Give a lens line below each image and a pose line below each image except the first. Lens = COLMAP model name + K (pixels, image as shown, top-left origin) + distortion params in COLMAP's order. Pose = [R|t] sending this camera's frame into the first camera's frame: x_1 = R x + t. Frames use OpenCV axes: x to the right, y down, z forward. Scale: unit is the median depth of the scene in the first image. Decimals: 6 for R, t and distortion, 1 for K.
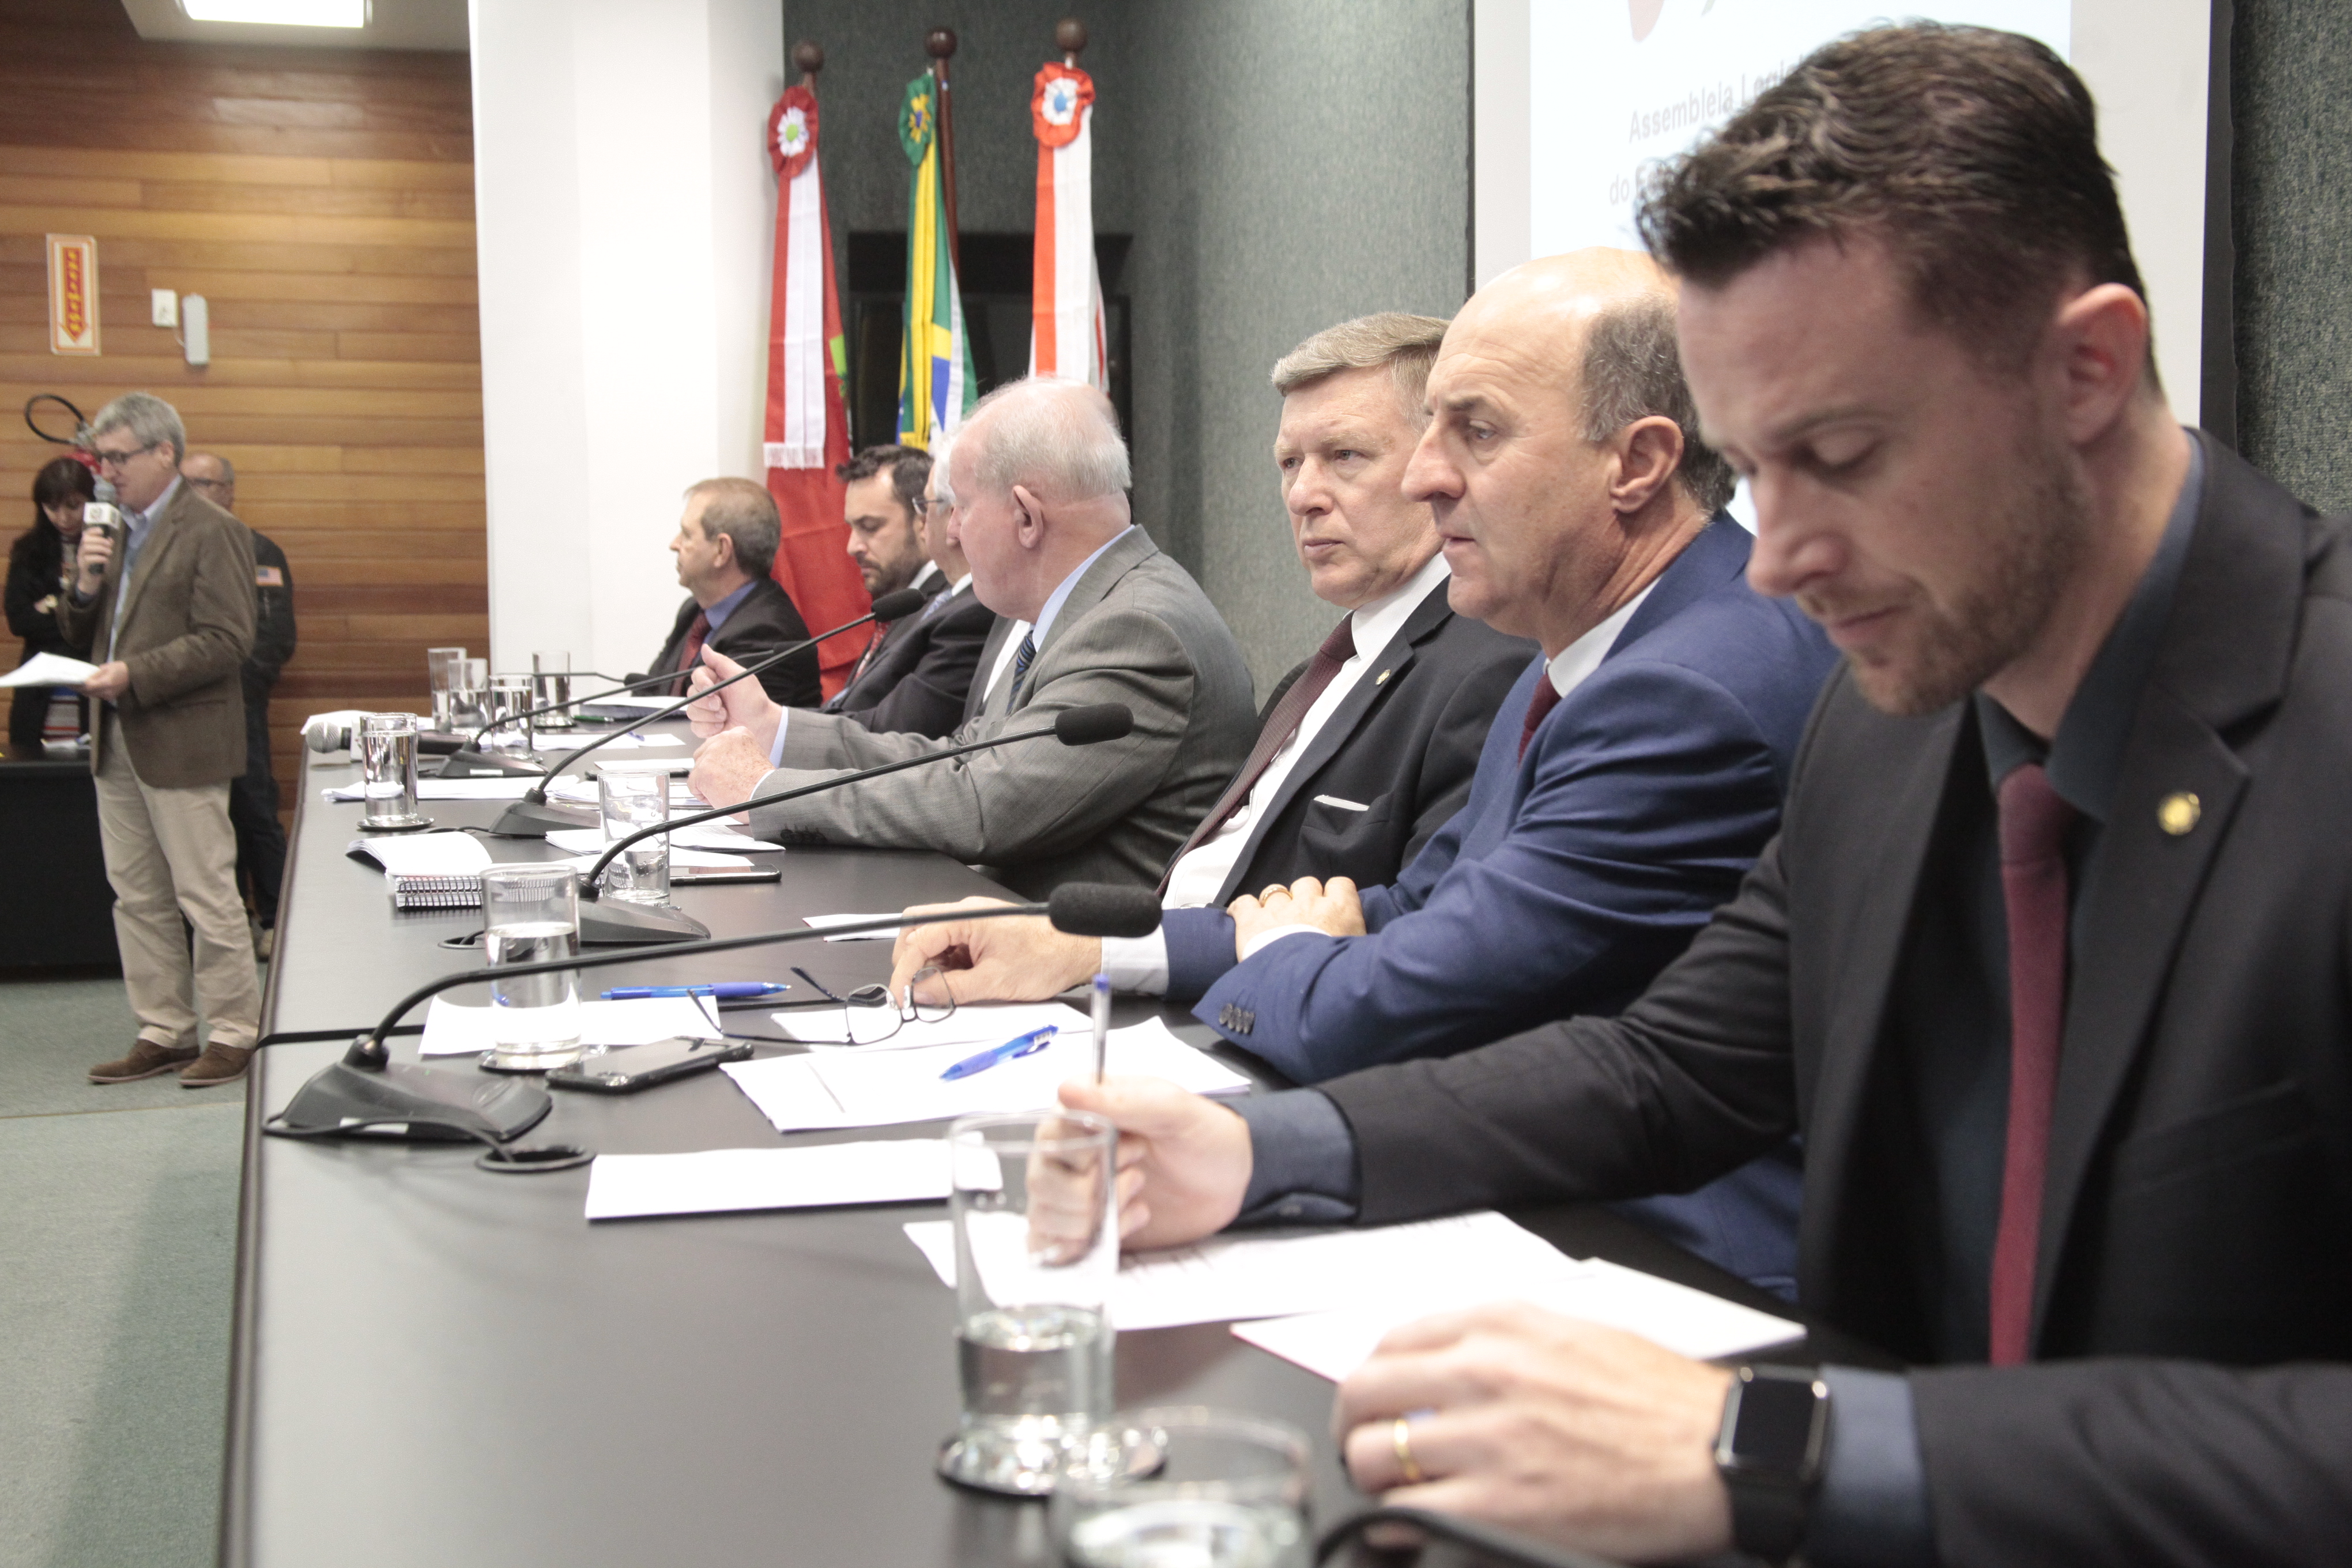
lens RADIAL K [[2850.8, 0, 1168.2], [0, 2850.8, 792.0], [0, 0, 1]] dist [-0.027364, 0.216488]
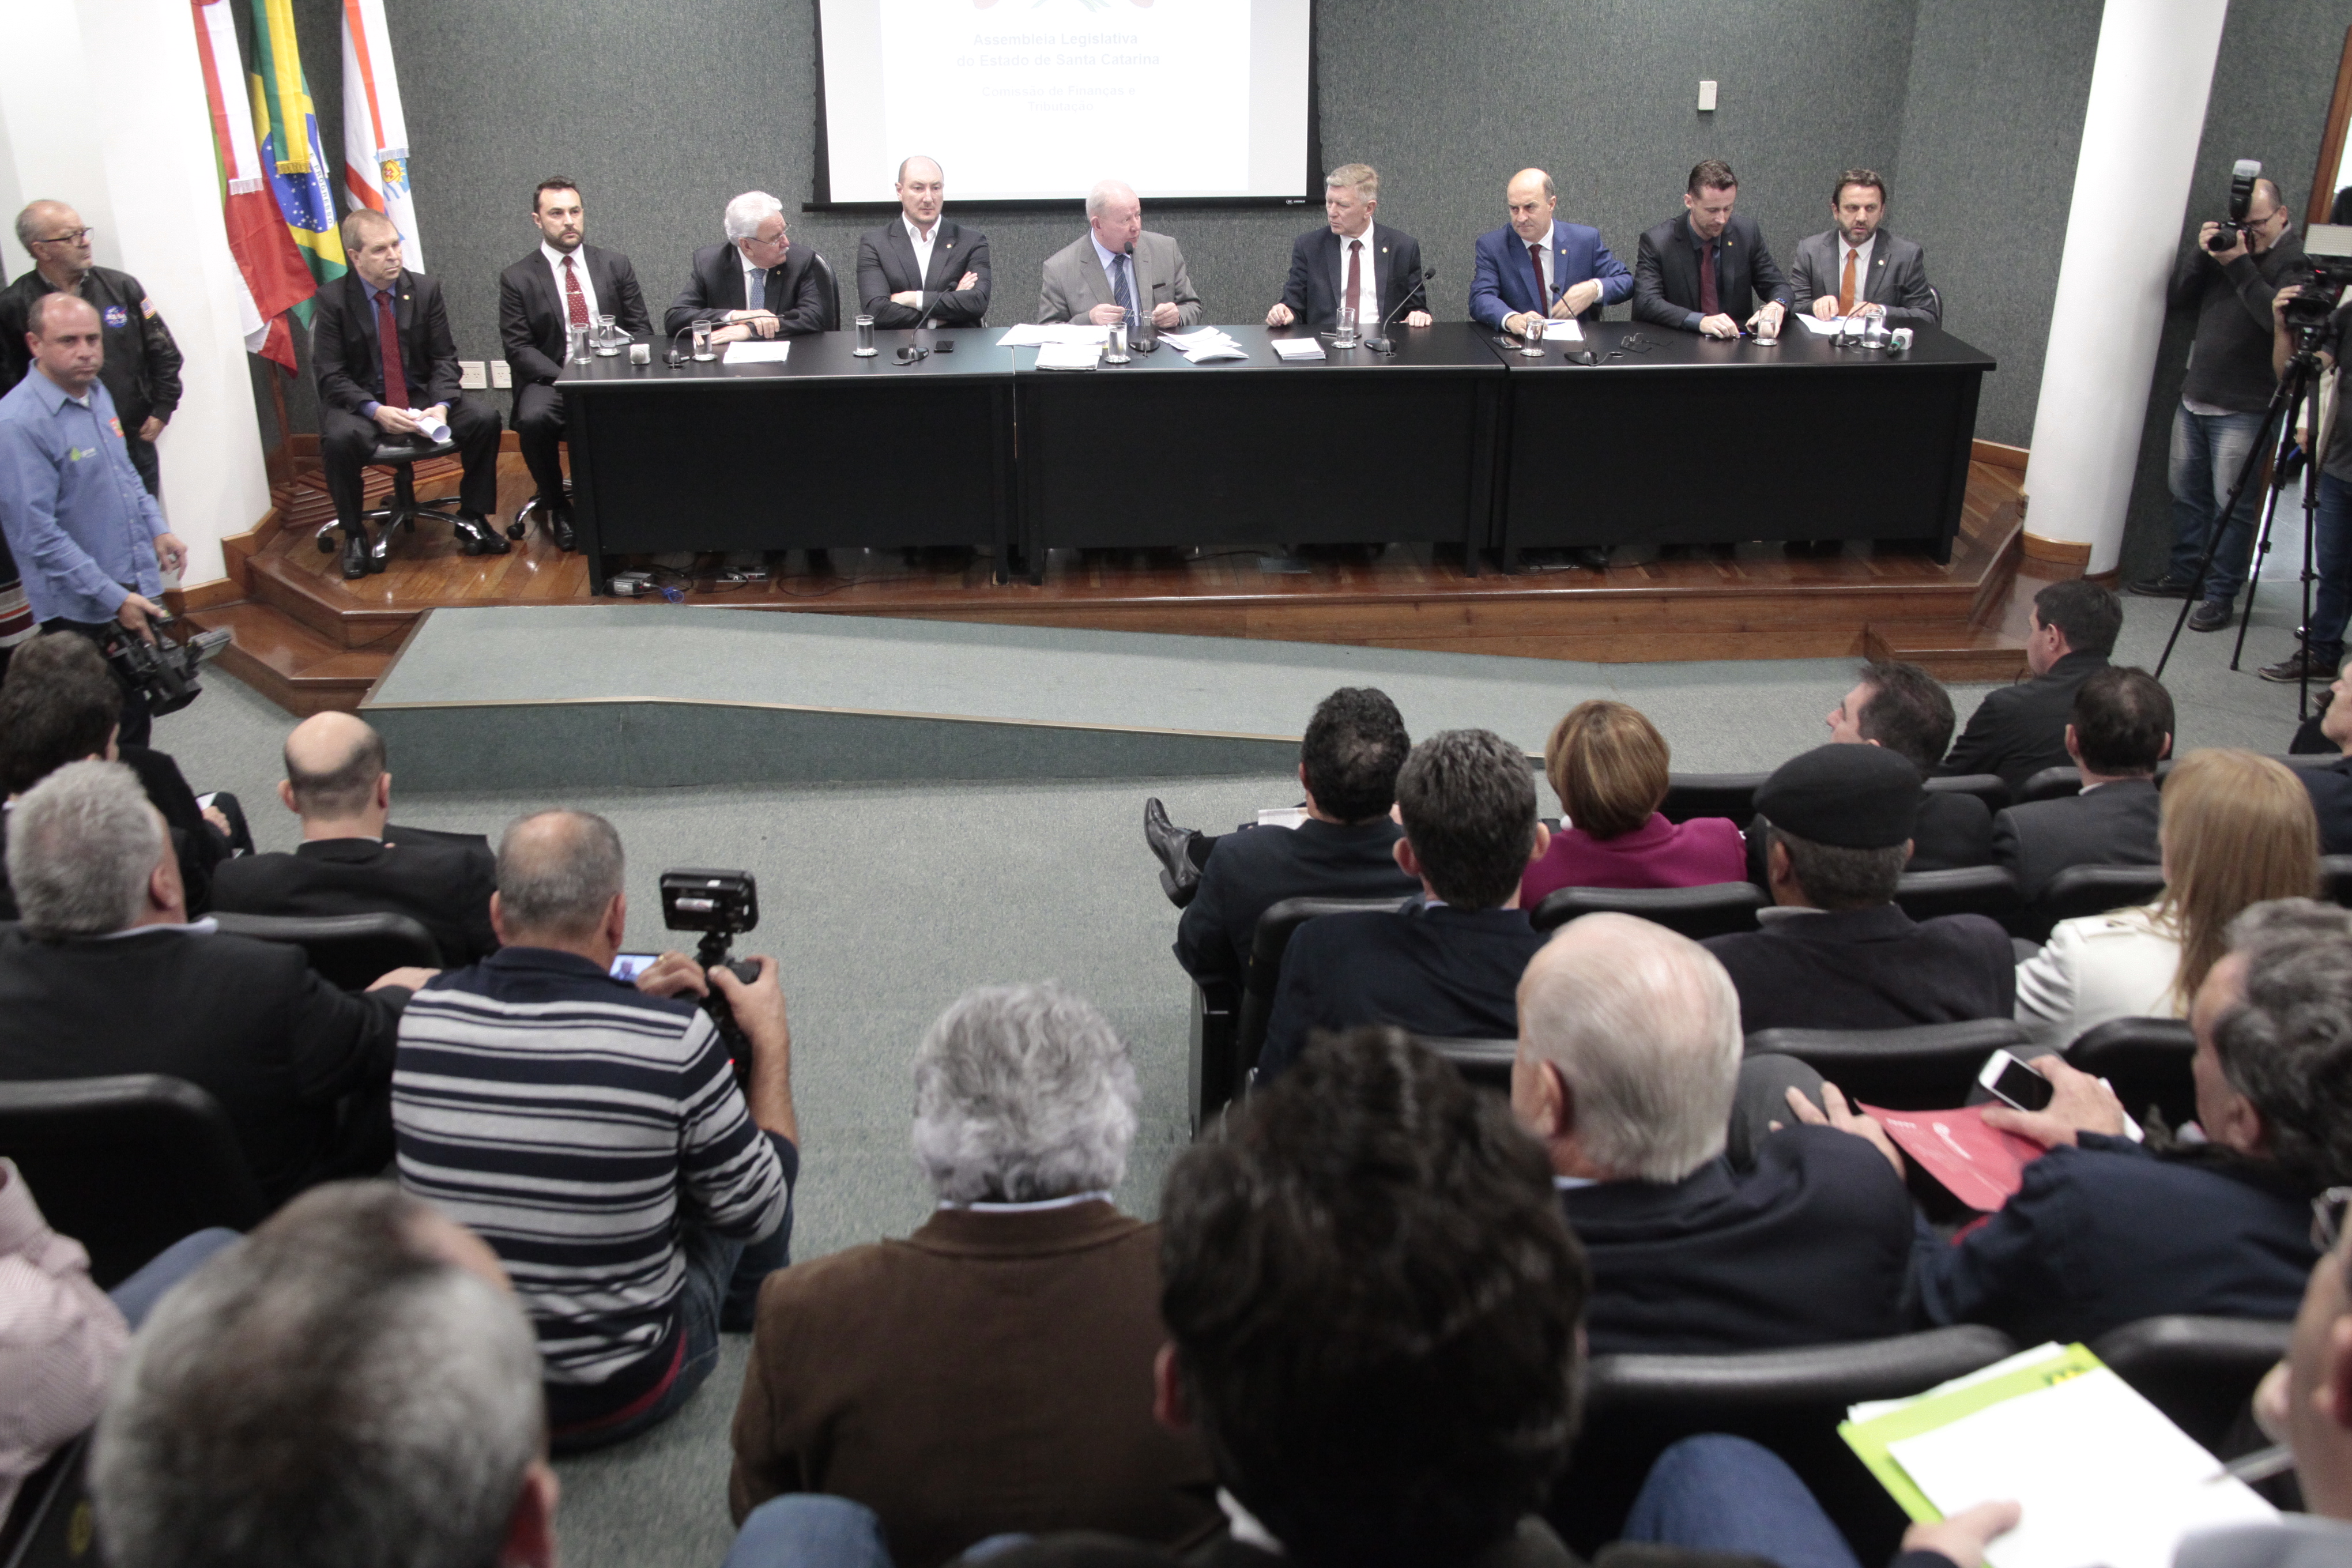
lens RADIAL K [[2180.2, 0, 1164.8], [0, 2180.2, 789.8], [0, 0, 1]] dist [-0.123728, 0.180680]
pose [[0.197073, -0.397614, 0.896139, -1.254886], [0.087616, 0.917550, 0.387846, -0.228635], [-0.976466, 0.002082, 0.215662, 0.233179]]
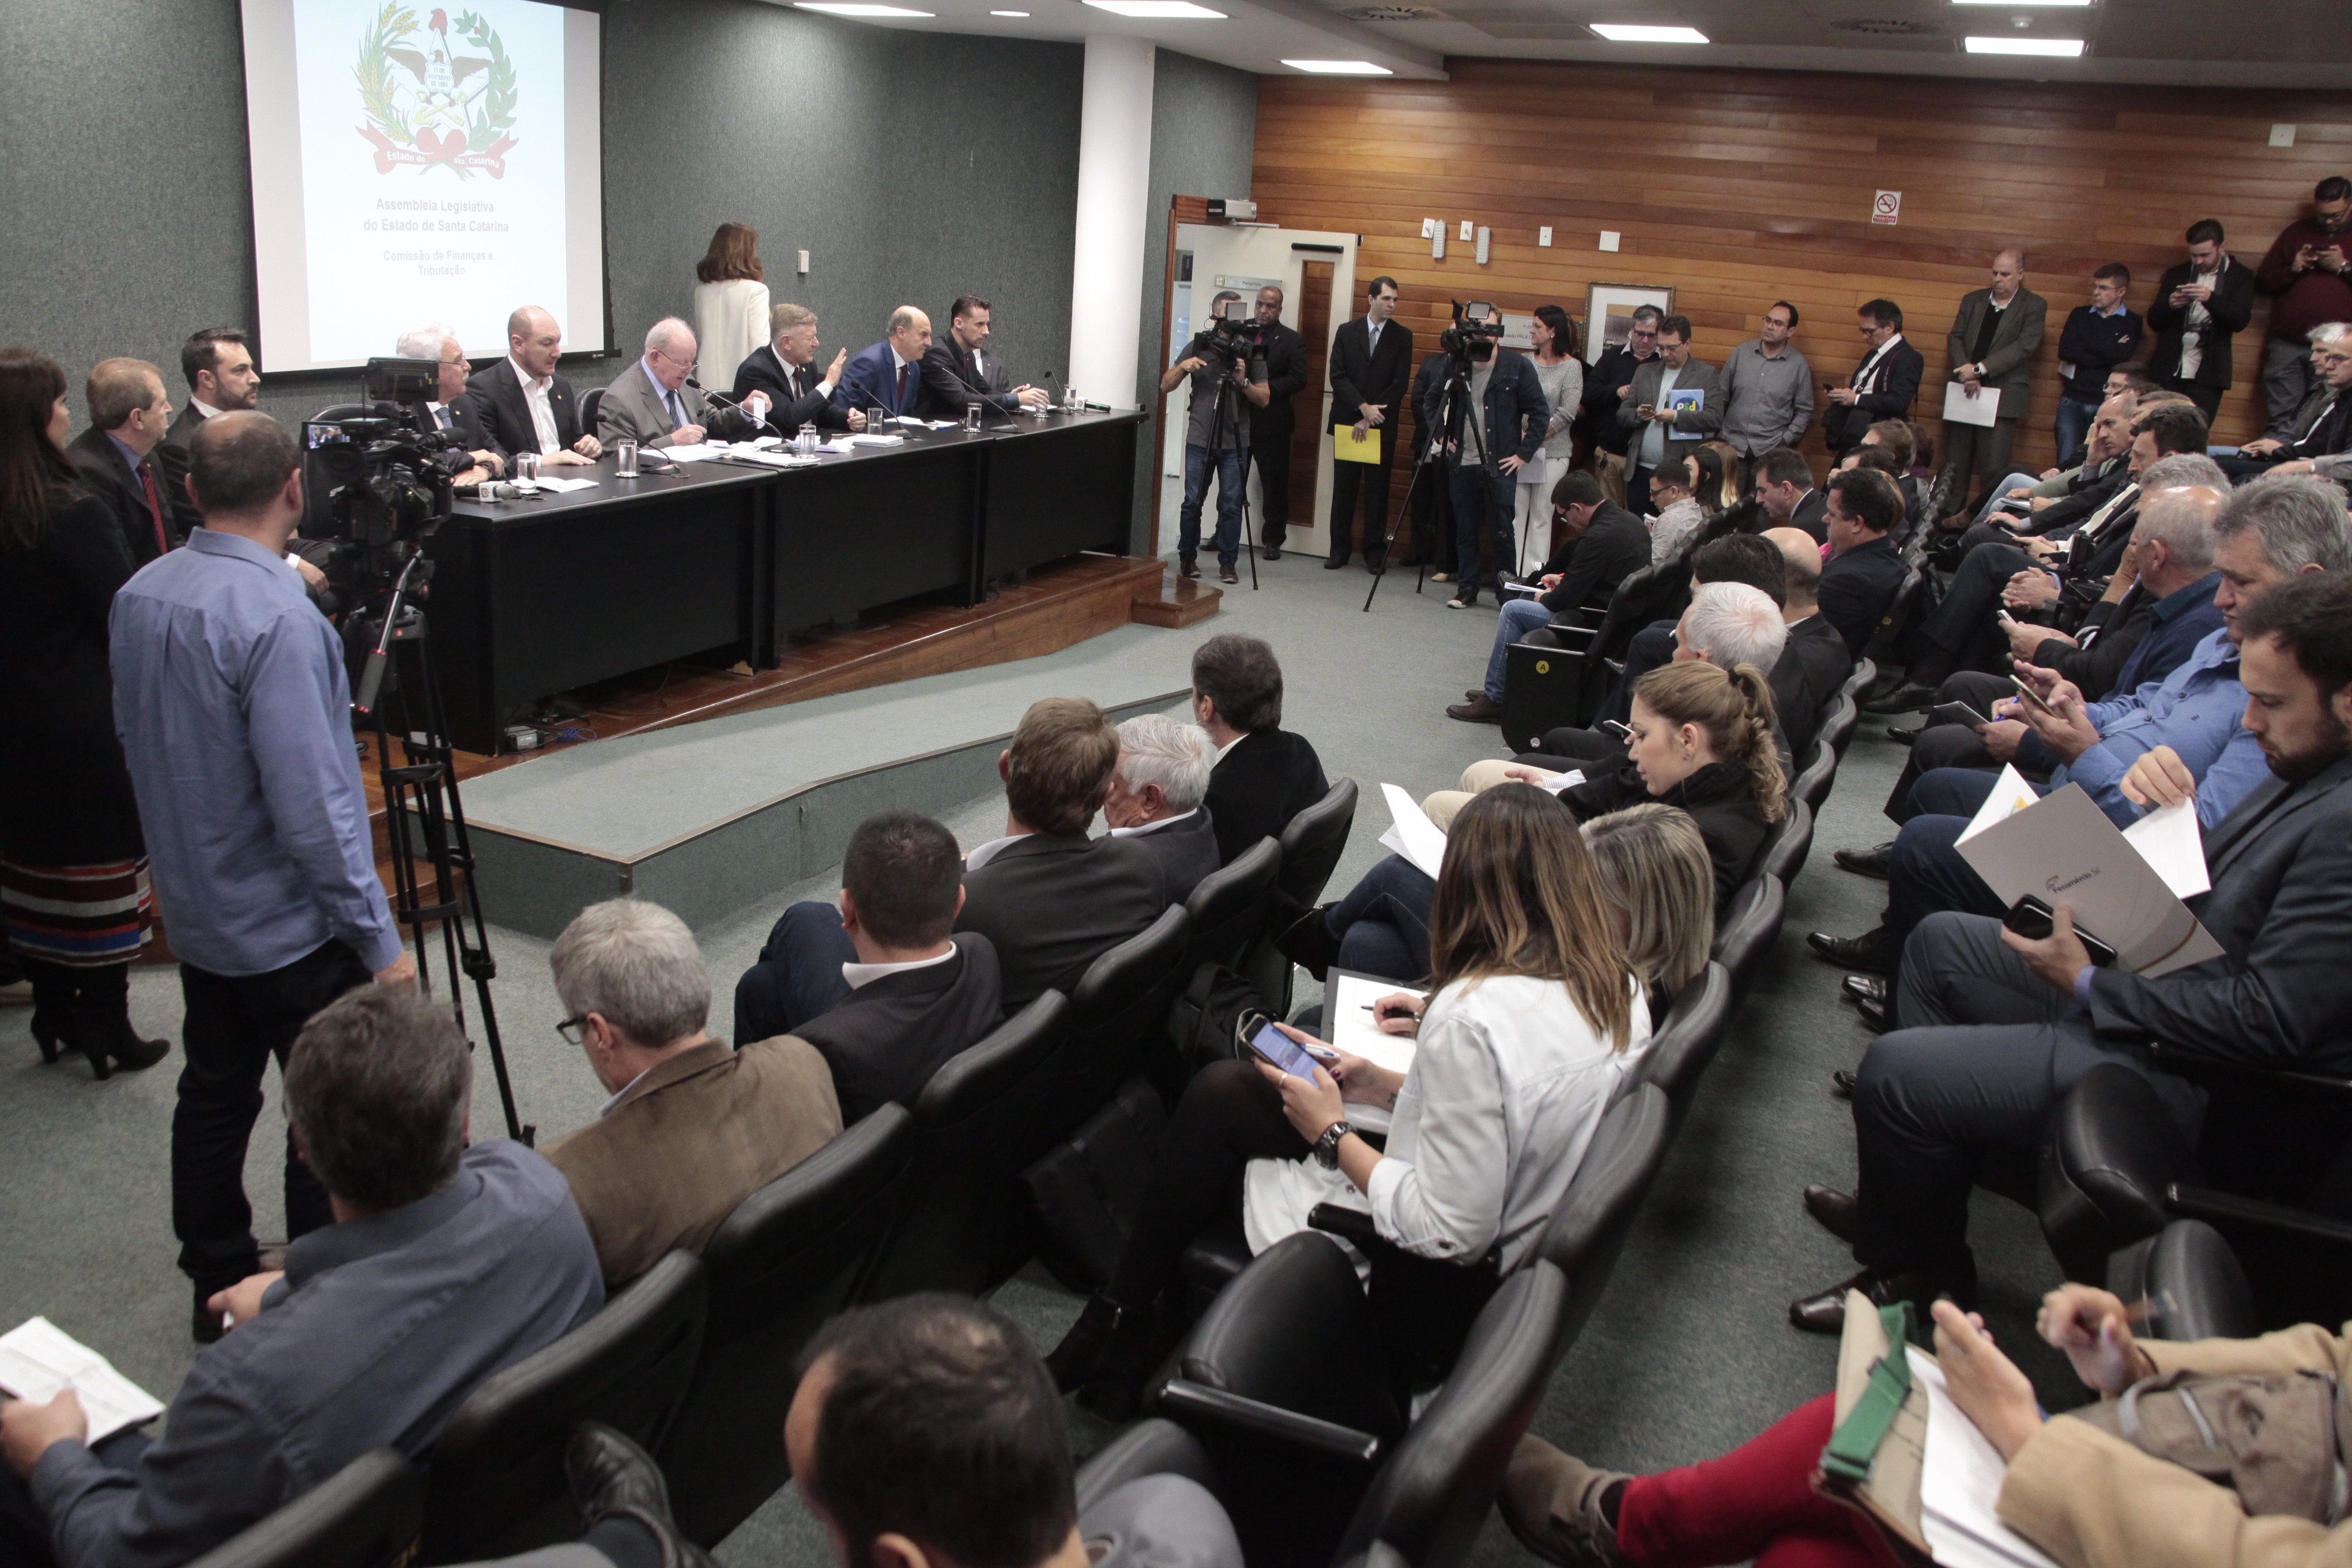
lens RADIAL K [[1920.7, 0, 1176.0], [0, 1920.7, 784.0], [0, 0, 1]] dist [-0.153505, 0.127993]
pose [[-0.775316, -0.212457, 0.594766, -1.038678], [0.006607, 0.938941, 0.344013, -0.203052], [-0.631539, 0.270649, -0.726573, 1.254725]]
